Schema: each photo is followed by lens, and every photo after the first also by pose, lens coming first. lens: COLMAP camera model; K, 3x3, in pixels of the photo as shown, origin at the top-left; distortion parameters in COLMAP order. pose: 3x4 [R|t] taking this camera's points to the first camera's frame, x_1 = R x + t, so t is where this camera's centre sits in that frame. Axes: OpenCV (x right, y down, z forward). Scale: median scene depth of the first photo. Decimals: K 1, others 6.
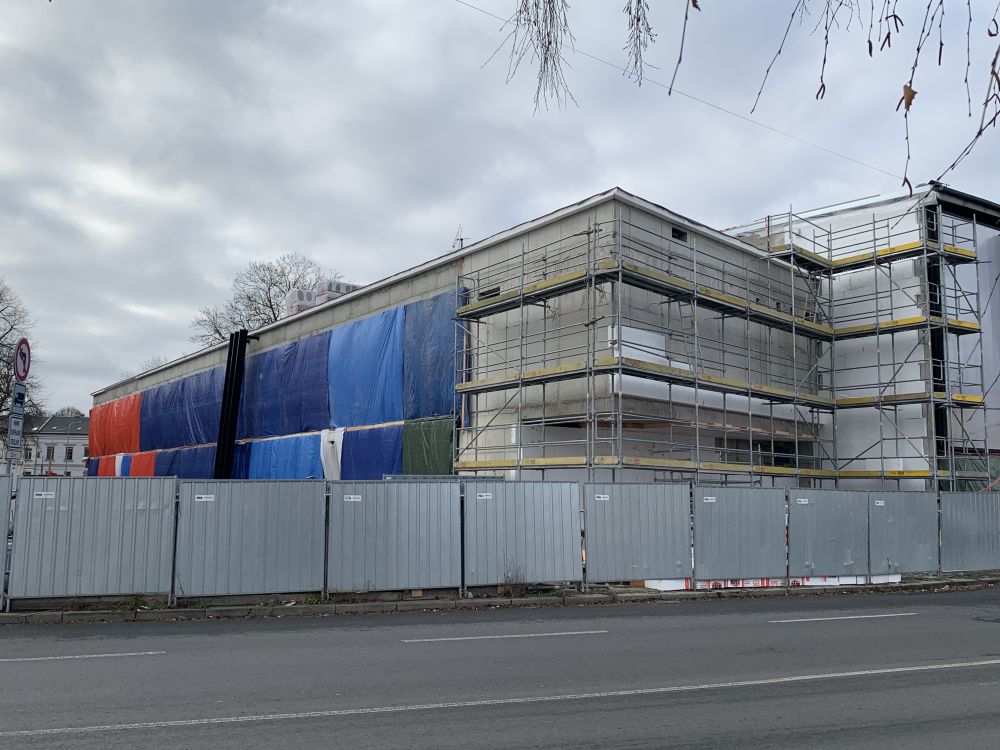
lens RADIAL K [[923.9, 0, 500.0], [0, 923.9, 375.0], [0, 0, 1]] dist [0.169397, -0.341925]
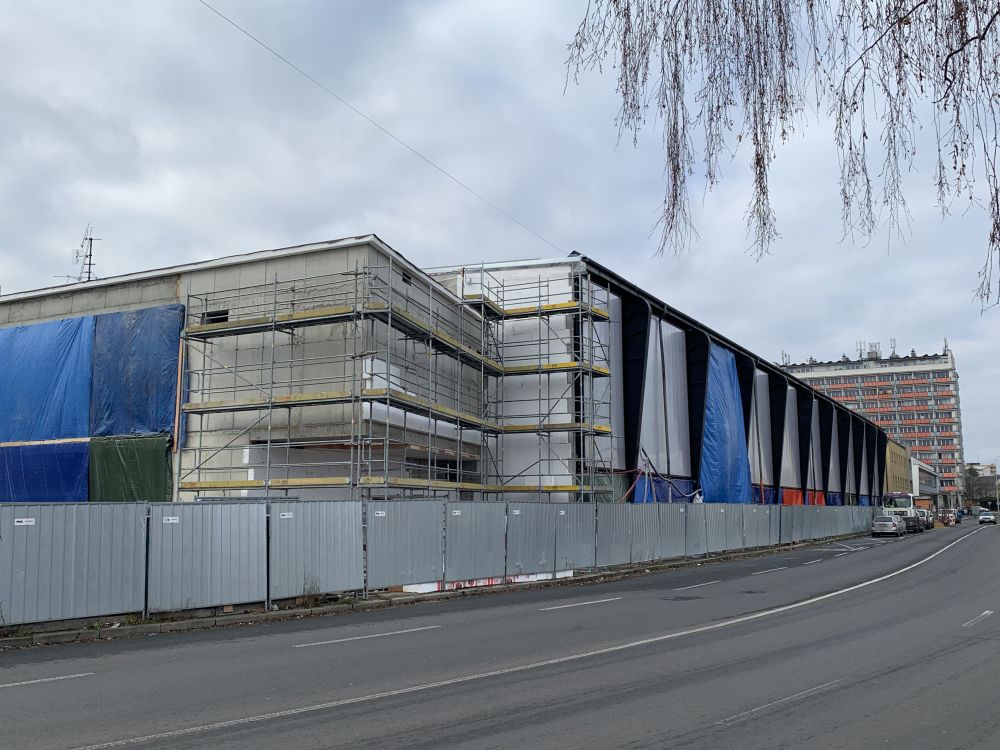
lens RADIAL K [[923.9, 0, 500.0], [0, 923.9, 375.0], [0, 0, 1]] dist [0.169397, -0.341925]
pose [[0.893727, 0.050053, 0.445810, -0.206107], [-0.043572, 0.998743, -0.024785, -0.011206], [-0.446490, 0.002726, 0.894785, -0.058526]]
